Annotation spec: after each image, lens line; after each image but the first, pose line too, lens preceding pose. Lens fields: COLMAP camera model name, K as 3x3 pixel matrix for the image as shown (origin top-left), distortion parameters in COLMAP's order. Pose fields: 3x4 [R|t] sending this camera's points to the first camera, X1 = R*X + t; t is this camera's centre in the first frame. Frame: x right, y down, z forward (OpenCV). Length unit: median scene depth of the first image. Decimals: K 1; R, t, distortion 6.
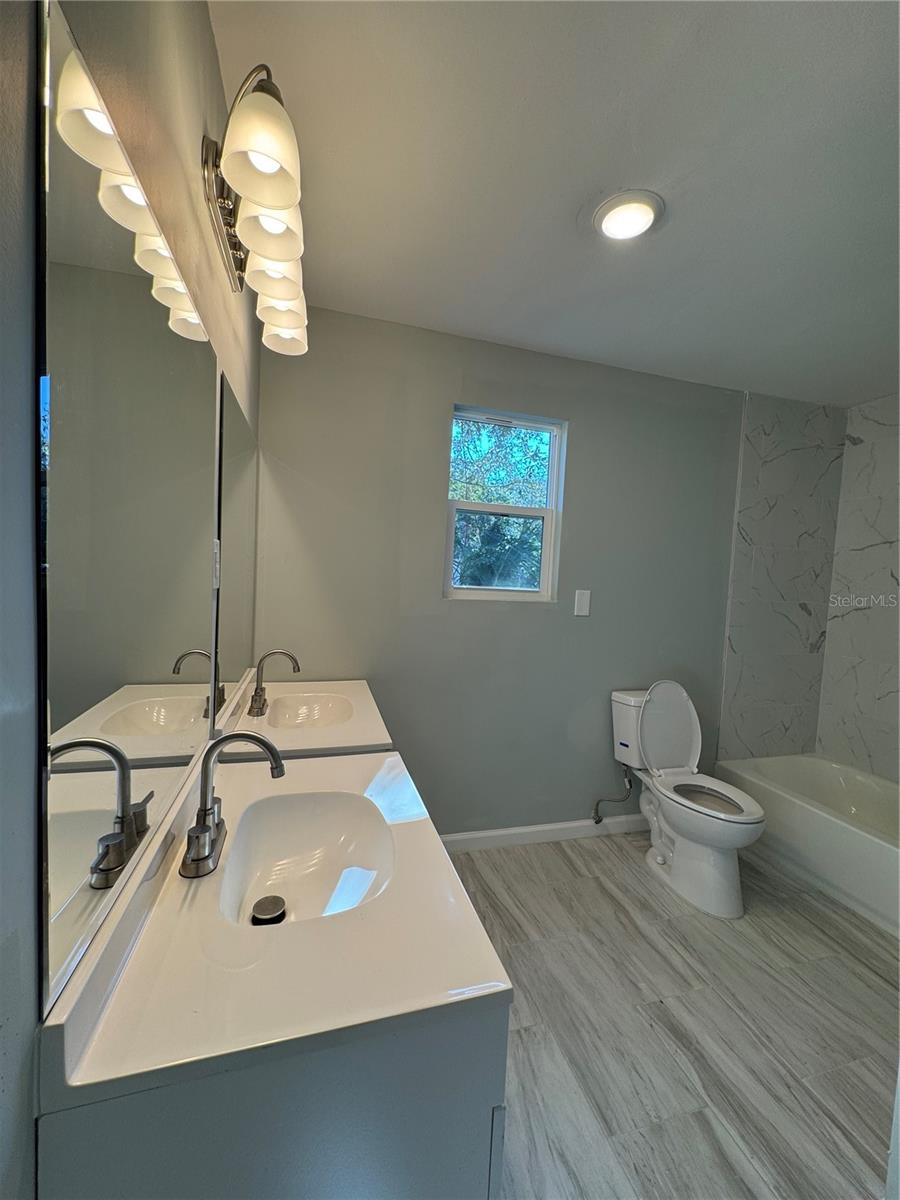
lens RADIAL K [[477.6, 0, 449.4], [0, 477.6, 603.1], [0, 0, 1]] dist [-0.002116, -0.000020]
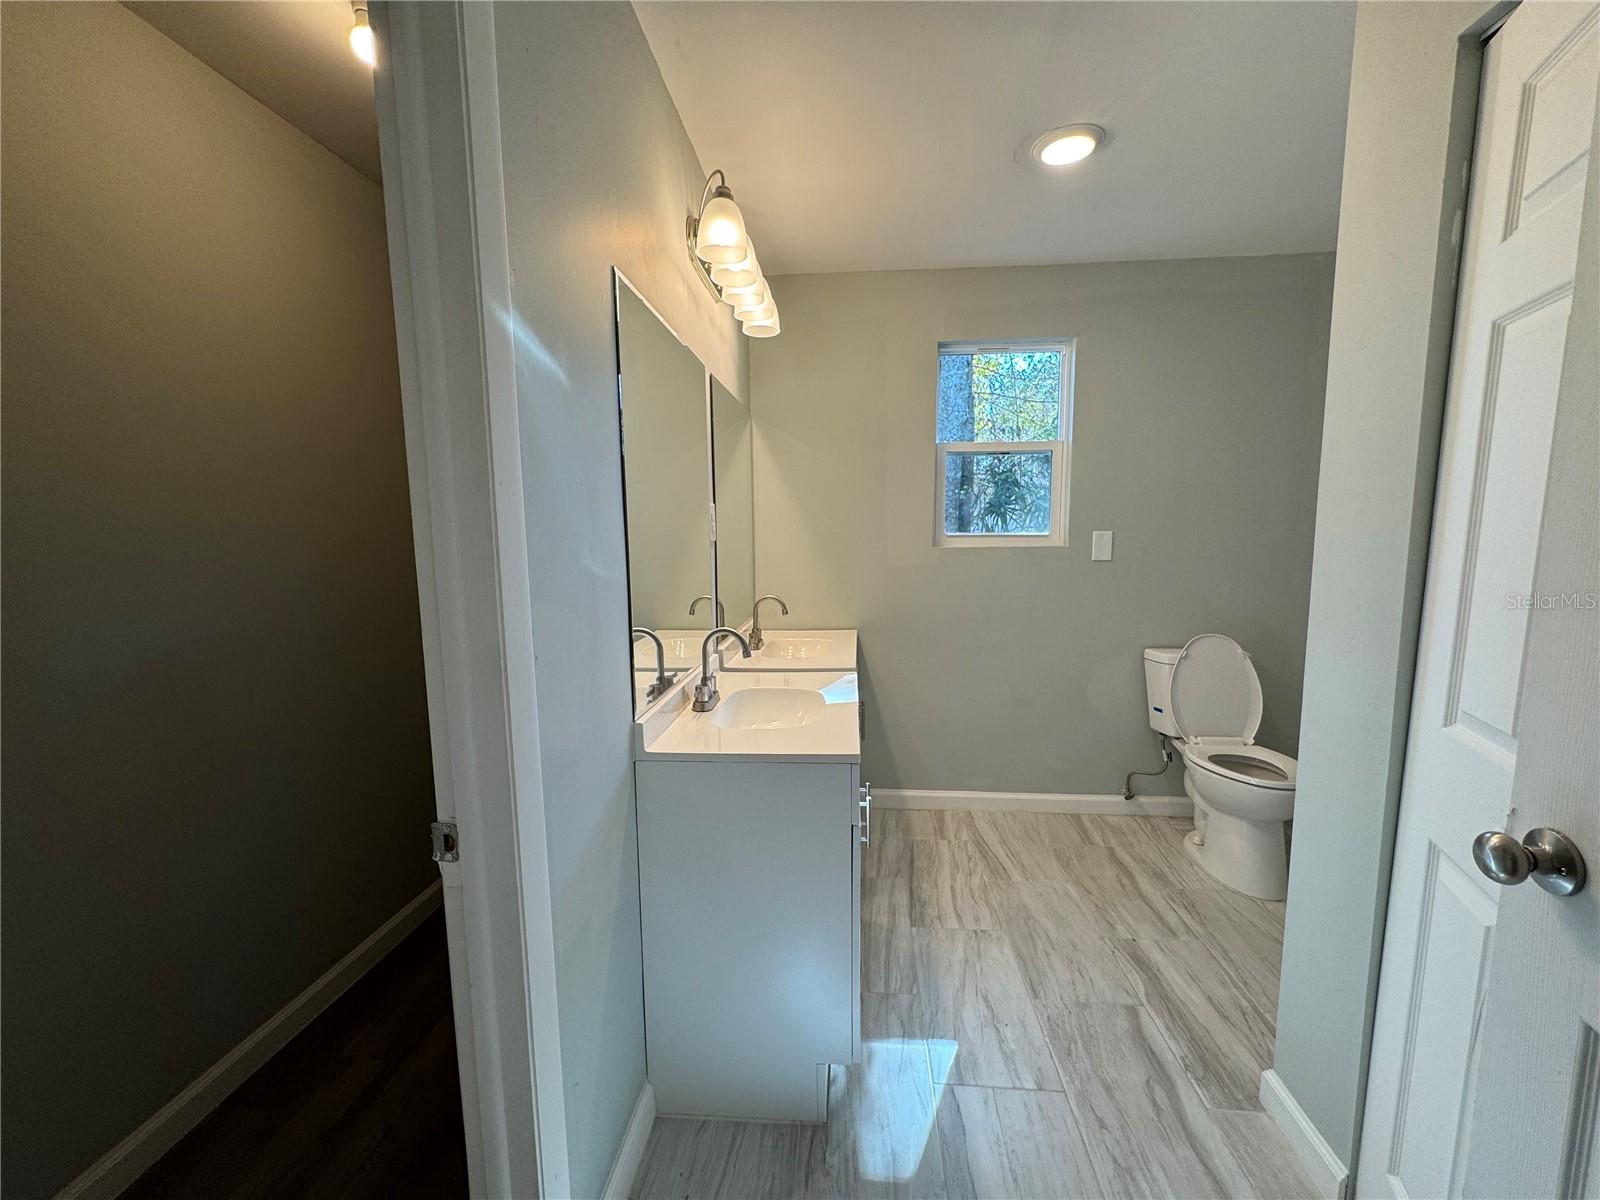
lens RADIAL K [[636.8, 0, 803.9], [0, 636.8, 608.5], [0, 0, 1]] dist [-0.002116, -0.000020]
pose [[0.934032, -0.015998, -0.356832, 0.240535], [0.034812, 0.998318, 0.046364, 0.053589], [0.355490, -0.055727, 0.933017, -0.367848]]
